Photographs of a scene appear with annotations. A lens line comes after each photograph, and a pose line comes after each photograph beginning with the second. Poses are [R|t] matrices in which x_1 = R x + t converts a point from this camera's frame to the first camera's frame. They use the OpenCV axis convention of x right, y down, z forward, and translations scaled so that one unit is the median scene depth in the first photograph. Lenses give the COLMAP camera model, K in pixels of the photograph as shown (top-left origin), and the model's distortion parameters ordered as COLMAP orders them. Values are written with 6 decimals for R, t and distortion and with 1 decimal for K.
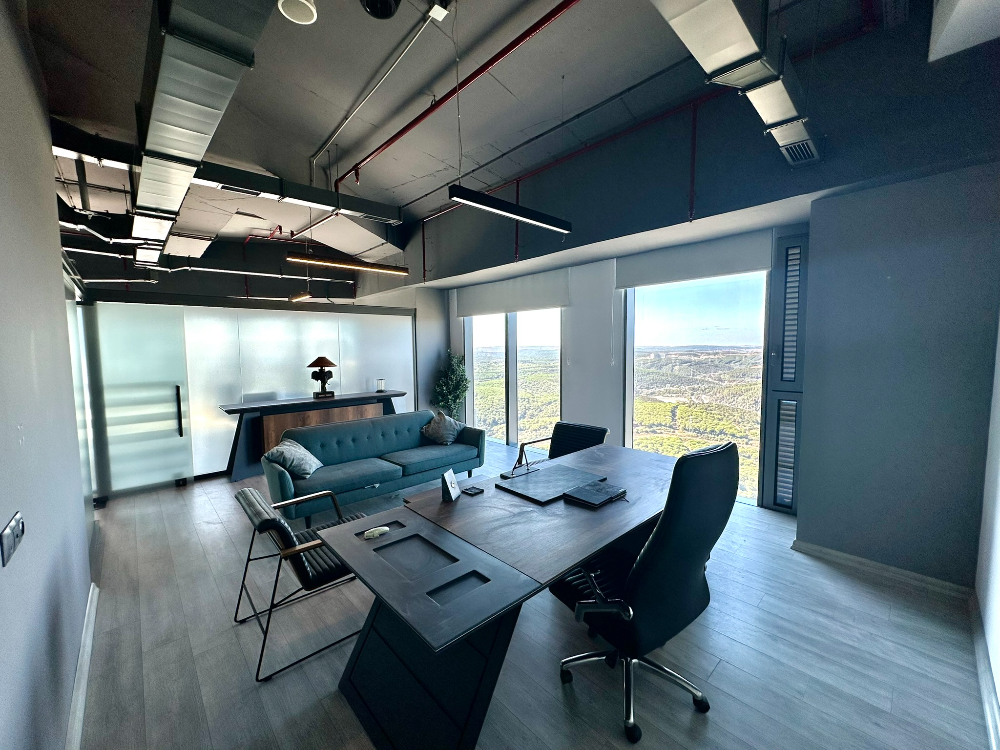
lens RADIAL K [[400.0, 0, 500.3], [0, 400.0, 374.4], [0, 0, 1]] dist [0.000284, 0.000278]
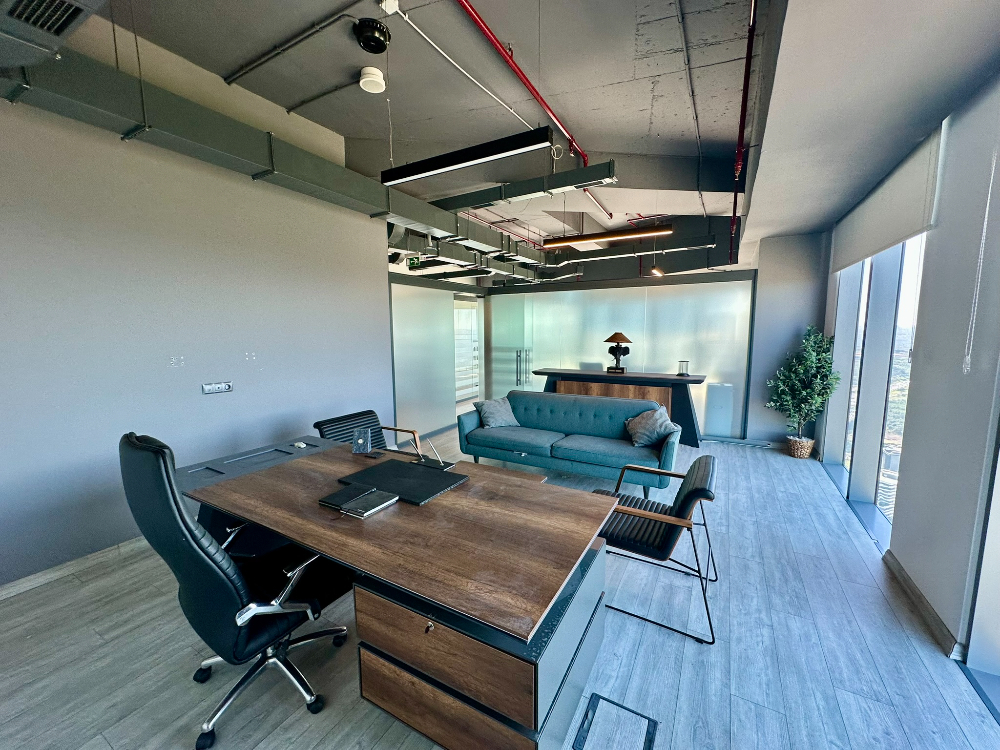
lens RADIAL K [[400.0, 0, 501.3], [0, 400.0, 377.6], [0, 0, 1]] dist [0.000284, 0.000278]
pose [[0.307510, 0.127211, -0.943003, 0.446993], [-0.058997, 0.991666, 0.114536, -0.030226], [0.949714, 0.020413, 0.312452, 0.415026]]
